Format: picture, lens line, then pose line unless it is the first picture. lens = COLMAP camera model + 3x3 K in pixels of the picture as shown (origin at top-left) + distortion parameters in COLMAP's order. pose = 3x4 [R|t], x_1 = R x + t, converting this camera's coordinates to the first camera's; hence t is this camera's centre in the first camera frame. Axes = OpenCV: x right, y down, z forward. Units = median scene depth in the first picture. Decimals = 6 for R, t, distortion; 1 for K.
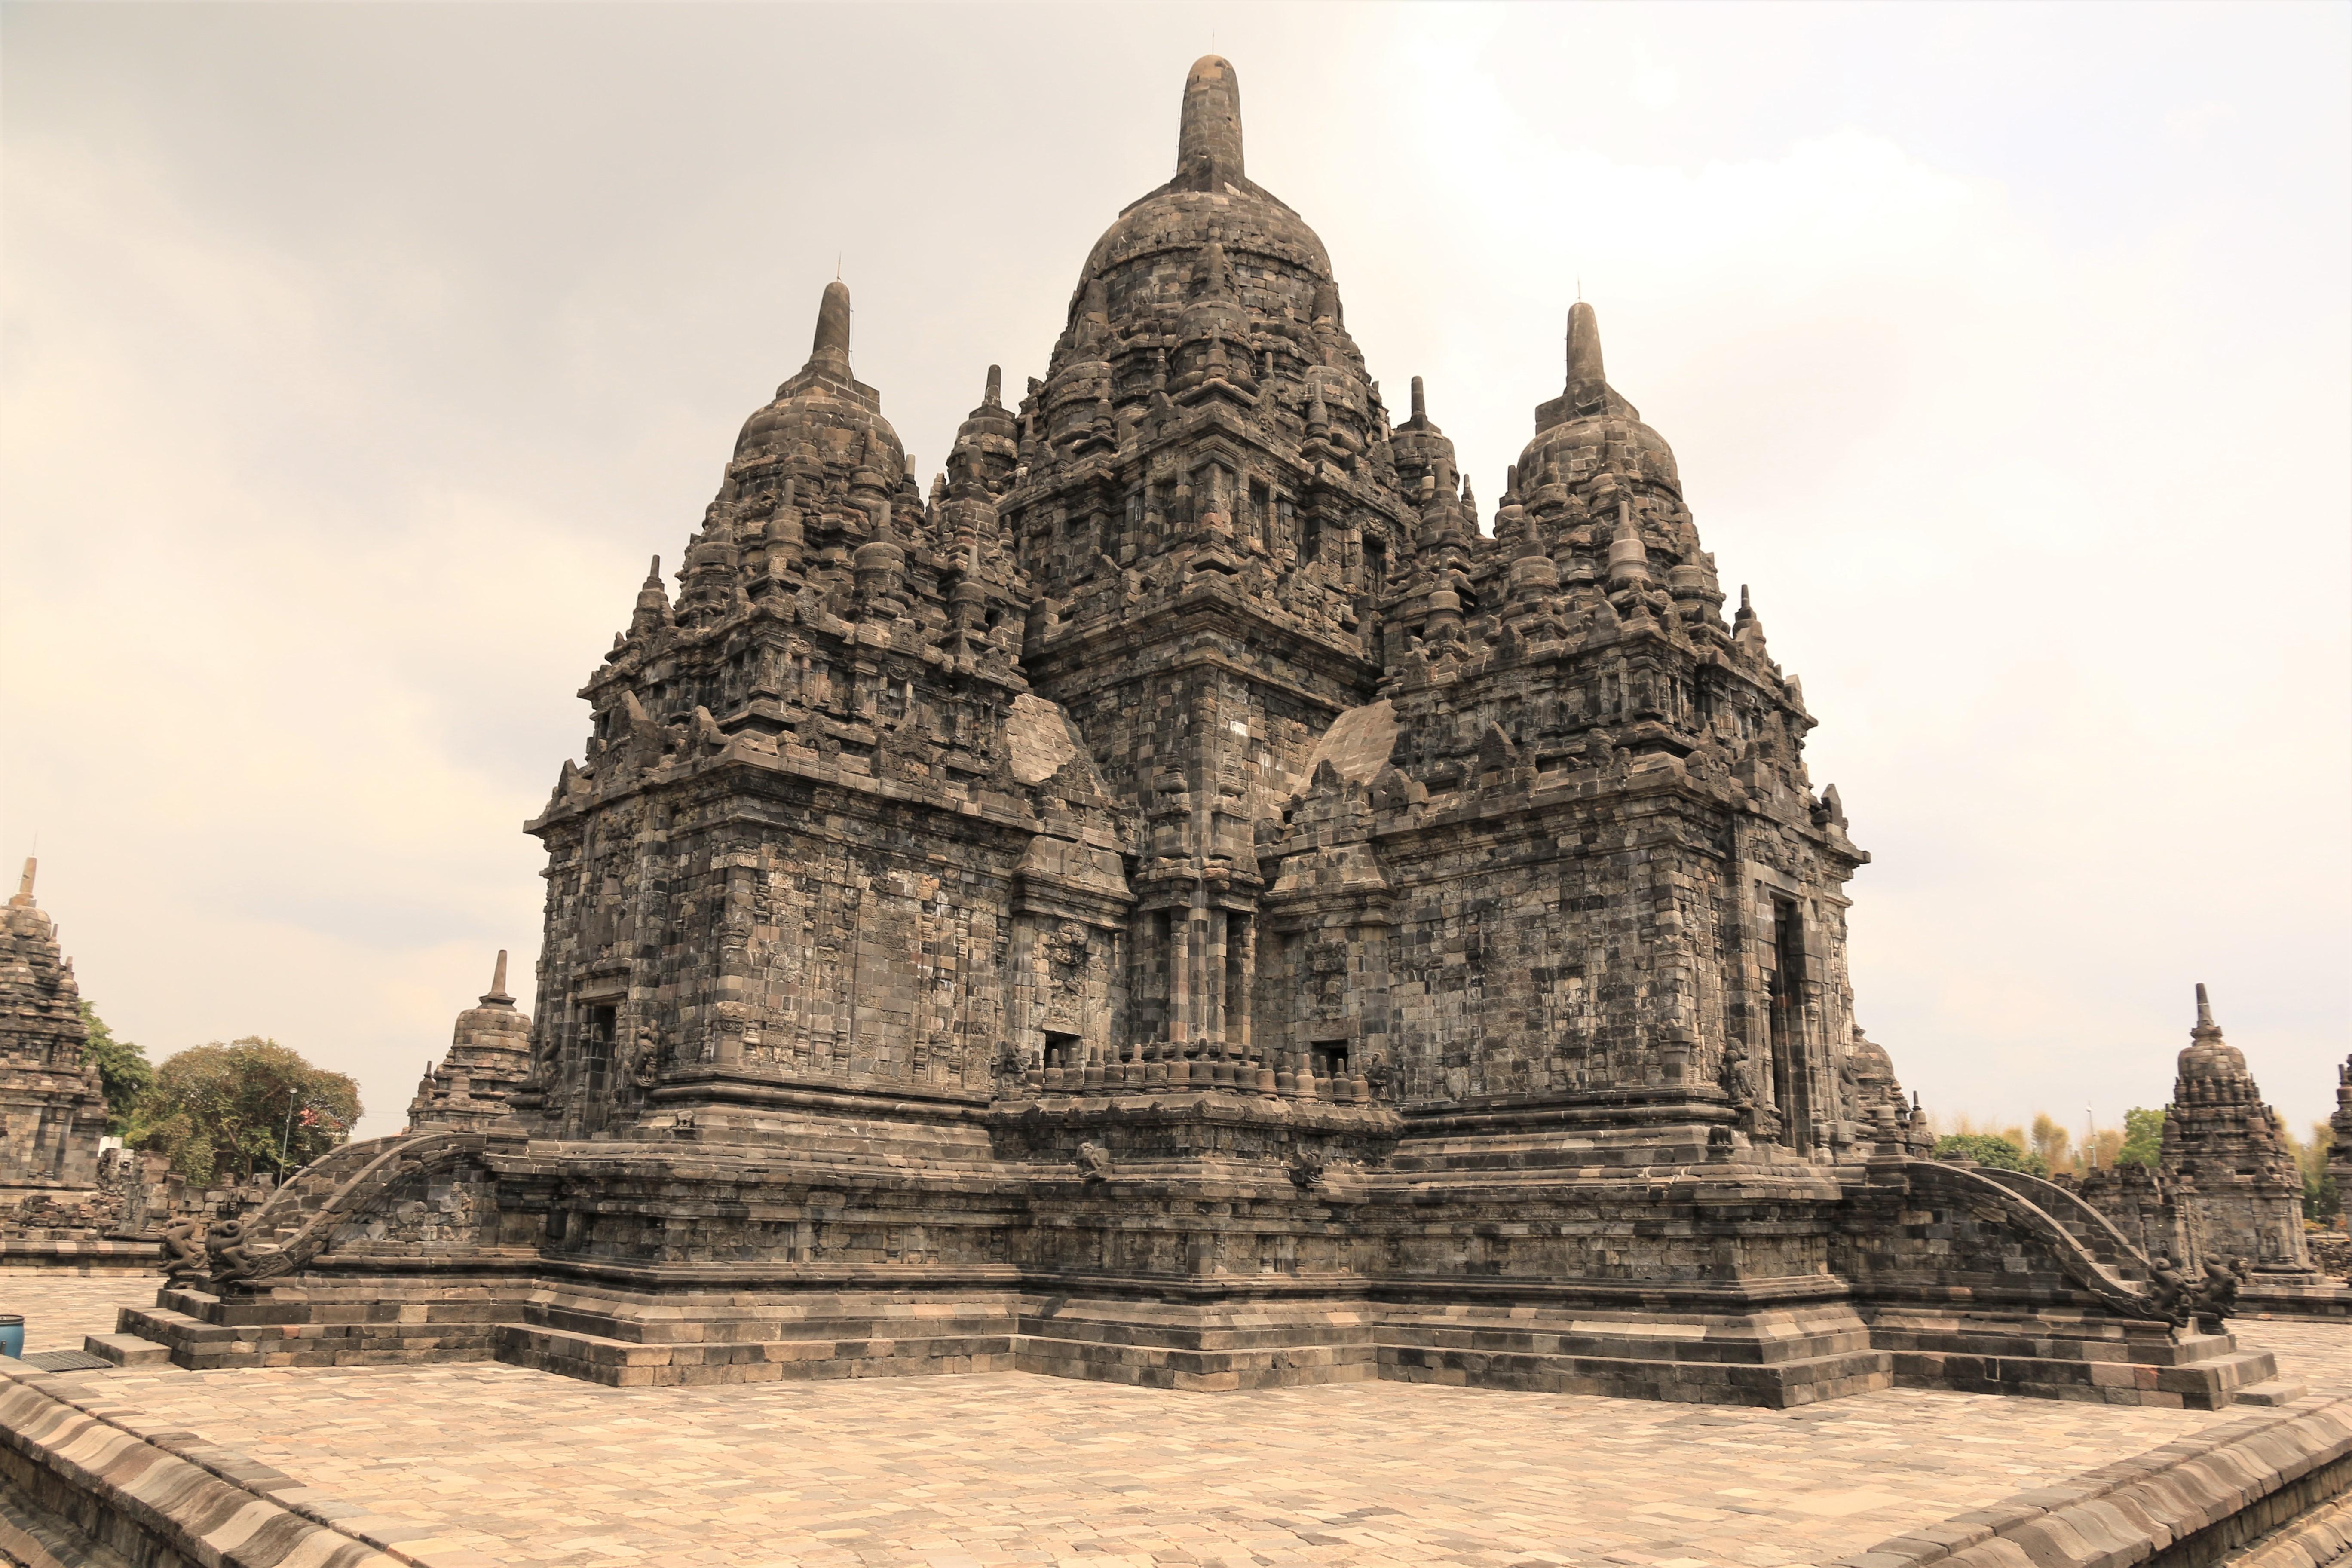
lens RADIAL K [[1644.5, 0, 1172.2], [0, 1644.5, 798.3], [0, 0, 1]] dist [-0.127189, 0.089969]
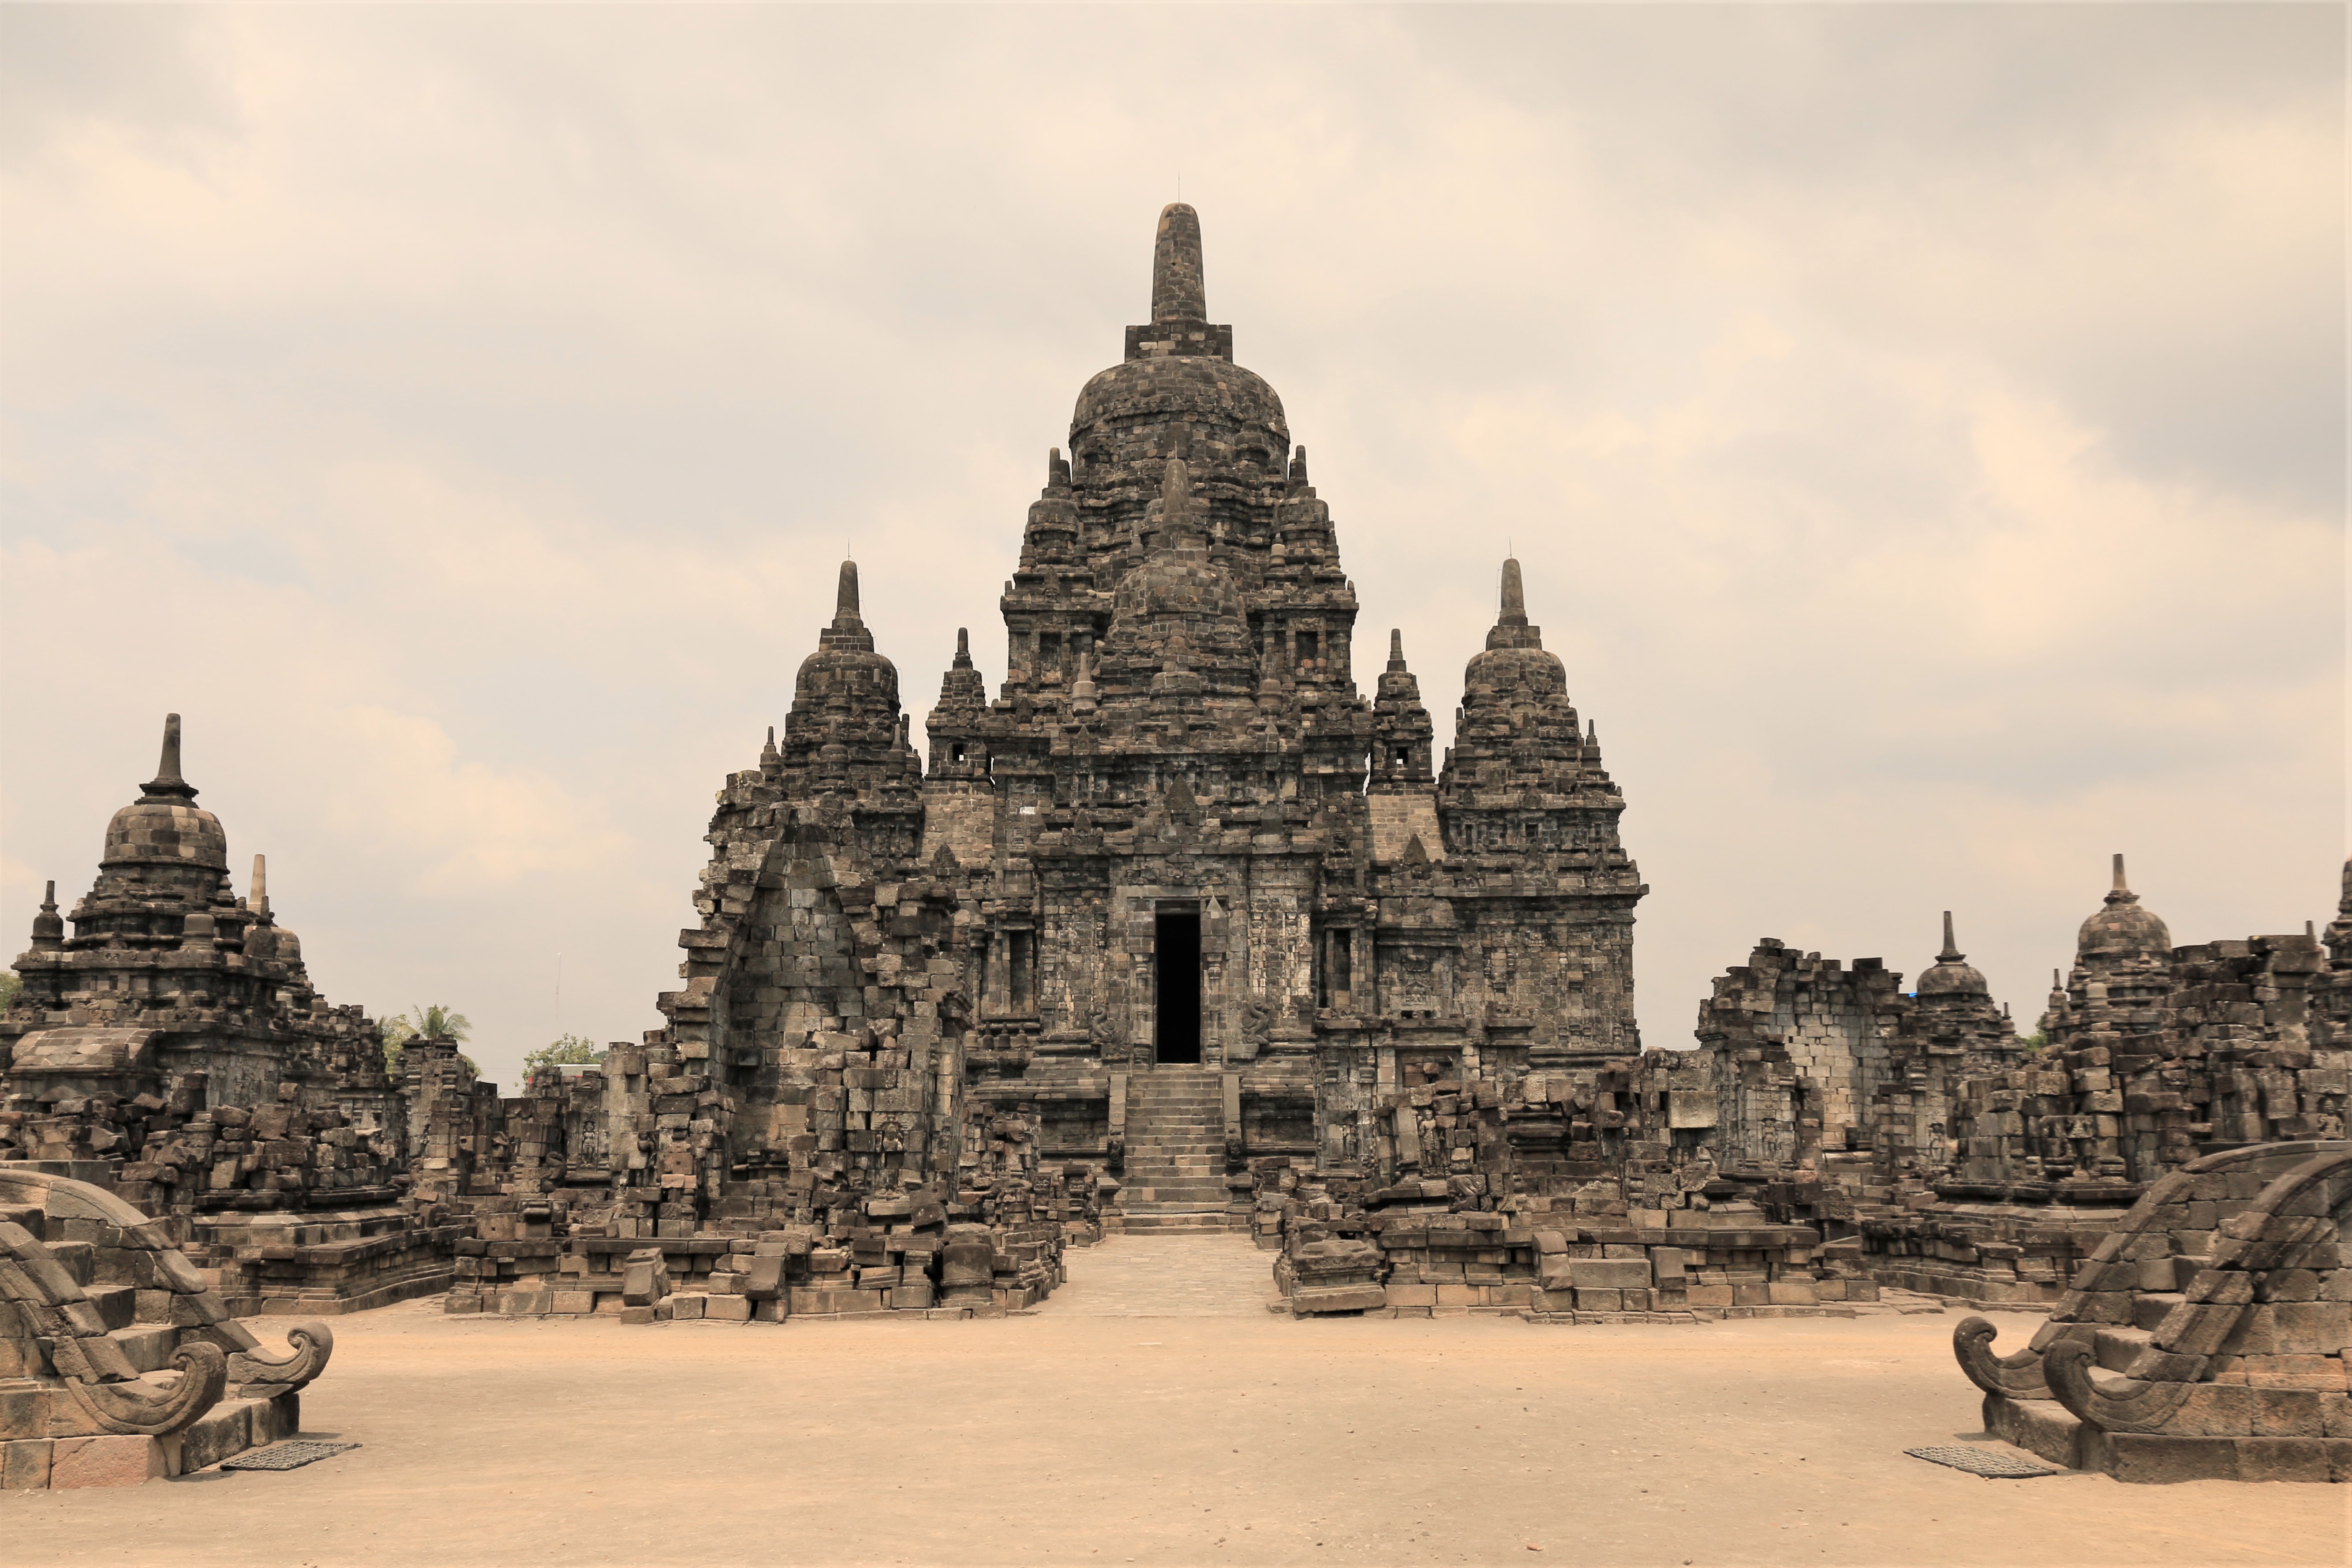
lens RADIAL K [[2300.2, 0, 1164.6], [0, 2300.2, 791.0], [0, 0, 1]] dist [-0.030555, 0.179994]
pose [[0.697761, -0.135848, -0.703332, 1.708782], [0.207269, 0.978142, 0.016699, -0.071486], [0.685689, -0.157431, 0.710666, -0.473643]]
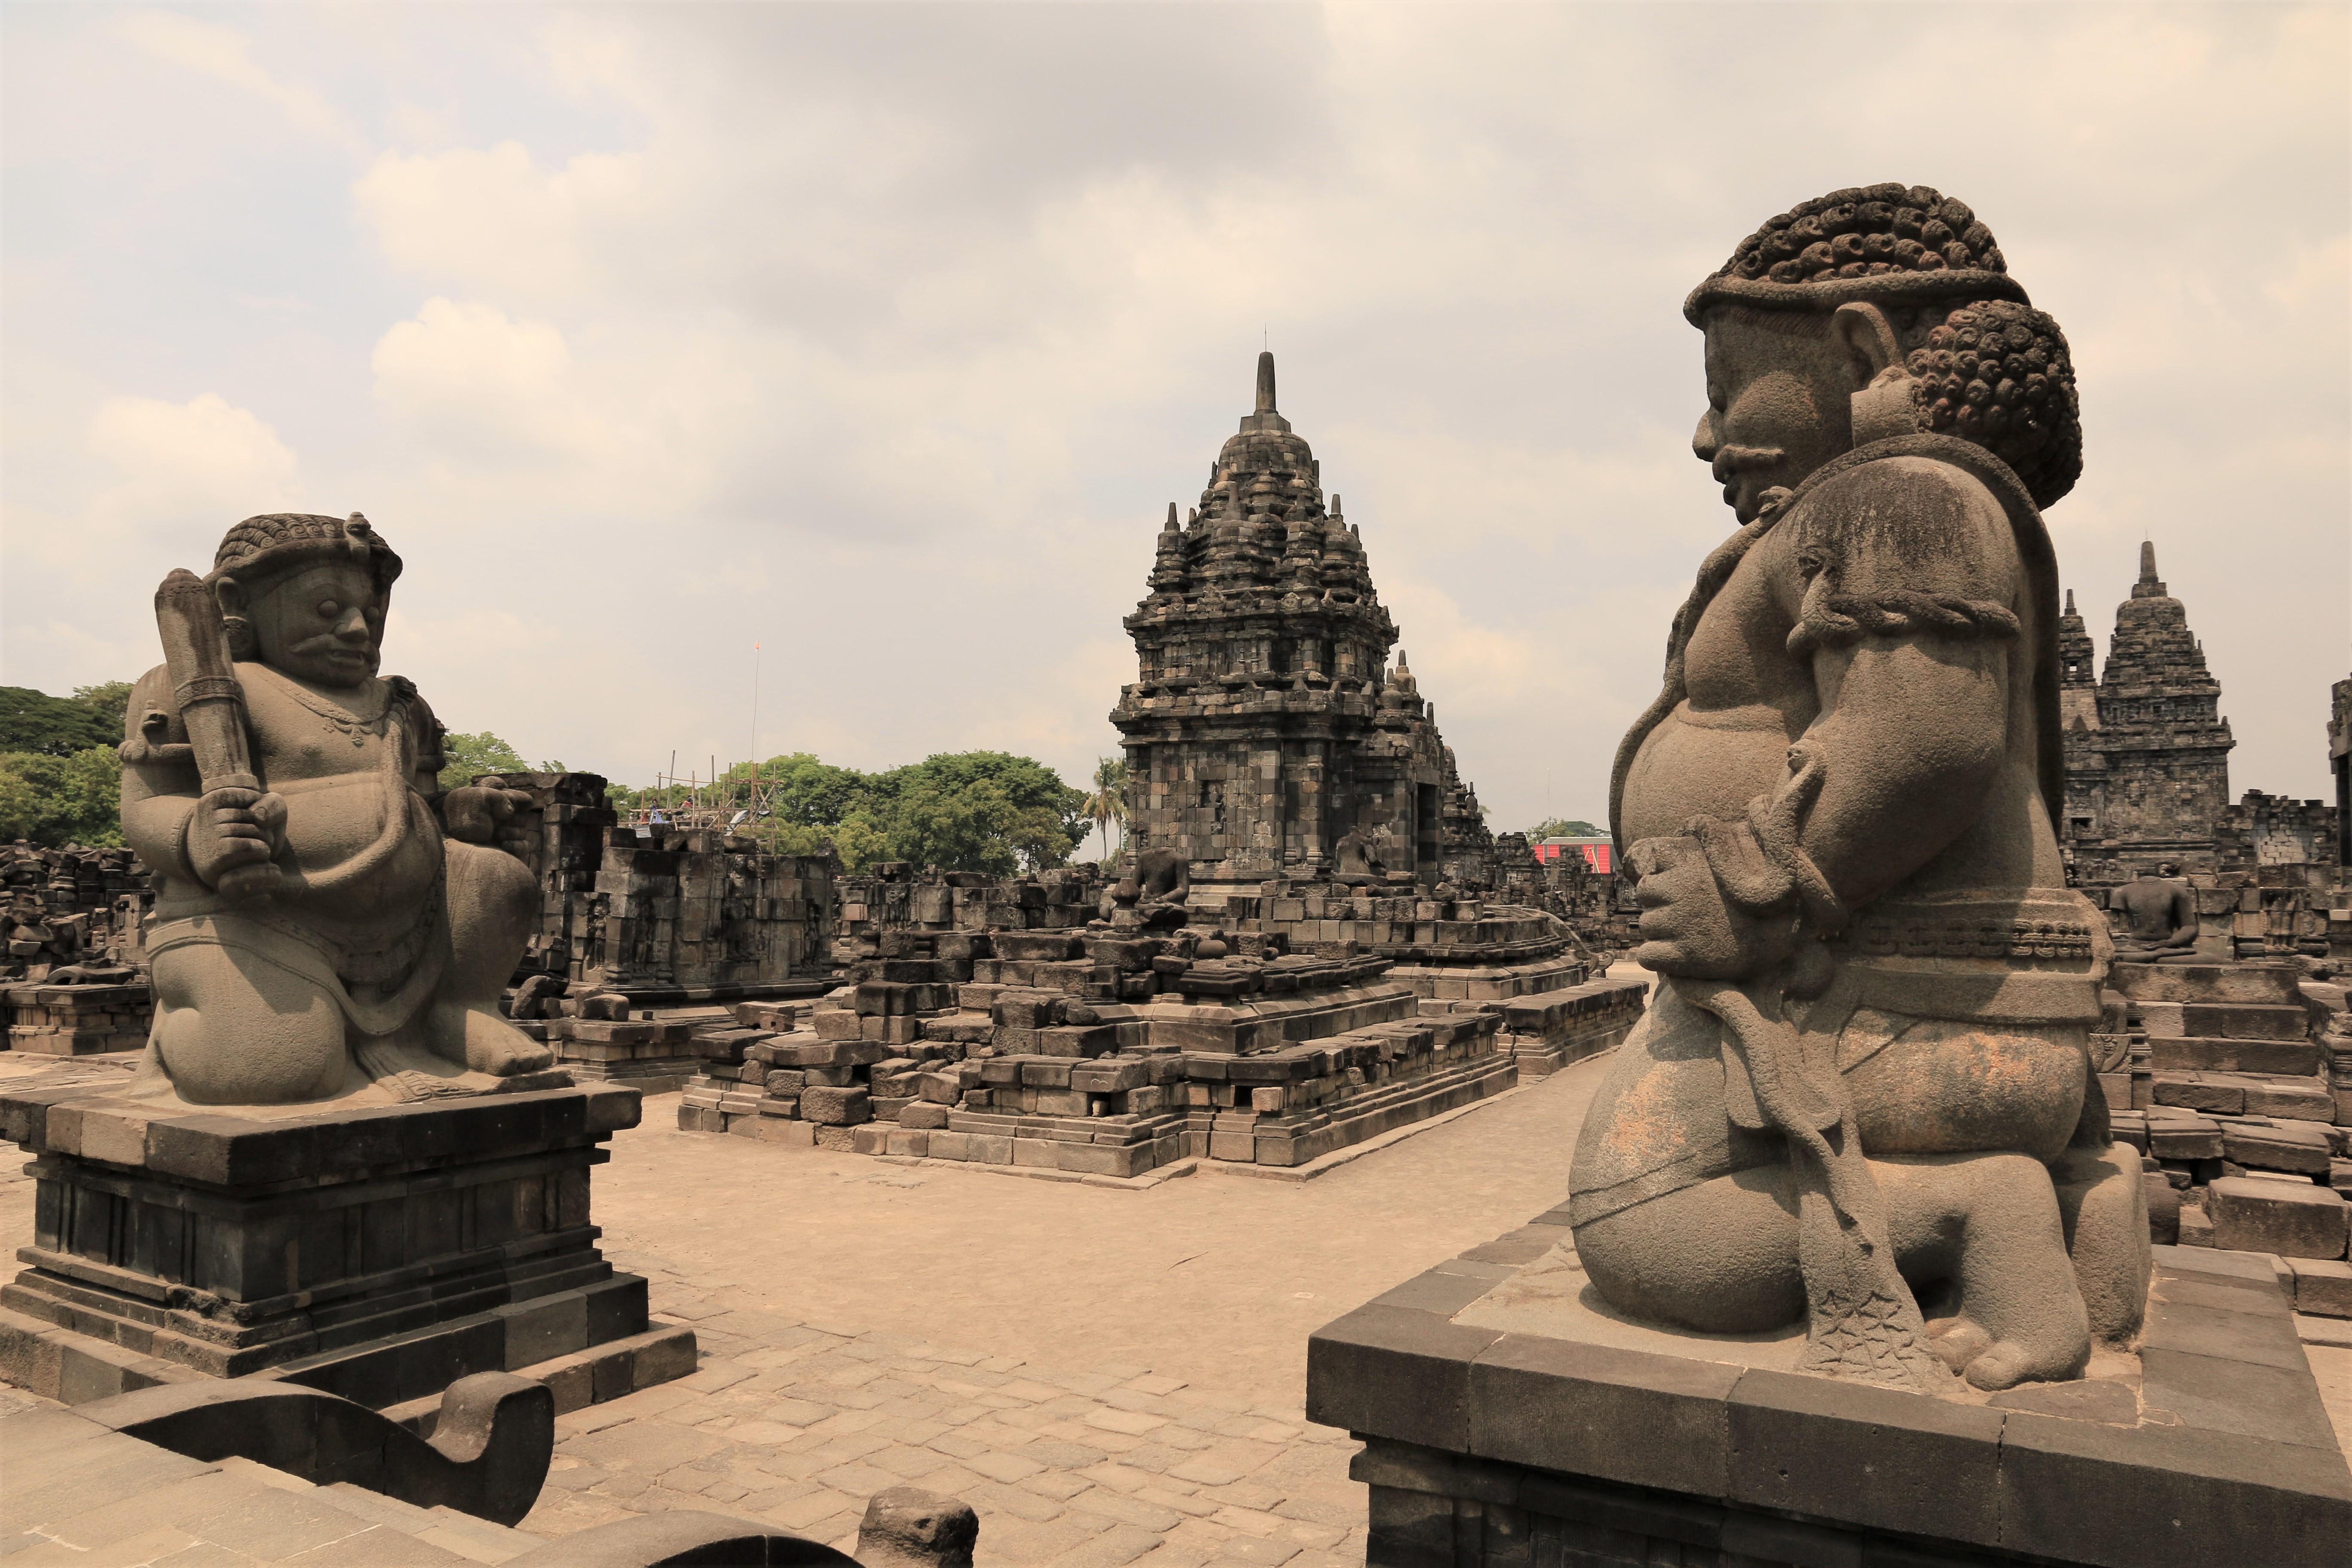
lens RADIAL K [[1600.6, 0, 1175.8], [0, 1600.6, 793.7], [0, 0, 1]] dist [-0.114734, 0.077126]
pose [[0.293367, -0.077293, -0.952870, 2.316841], [0.252111, 0.967698, -0.000876, -0.194262], [0.922158, -0.239972, 0.303377, -0.929282]]
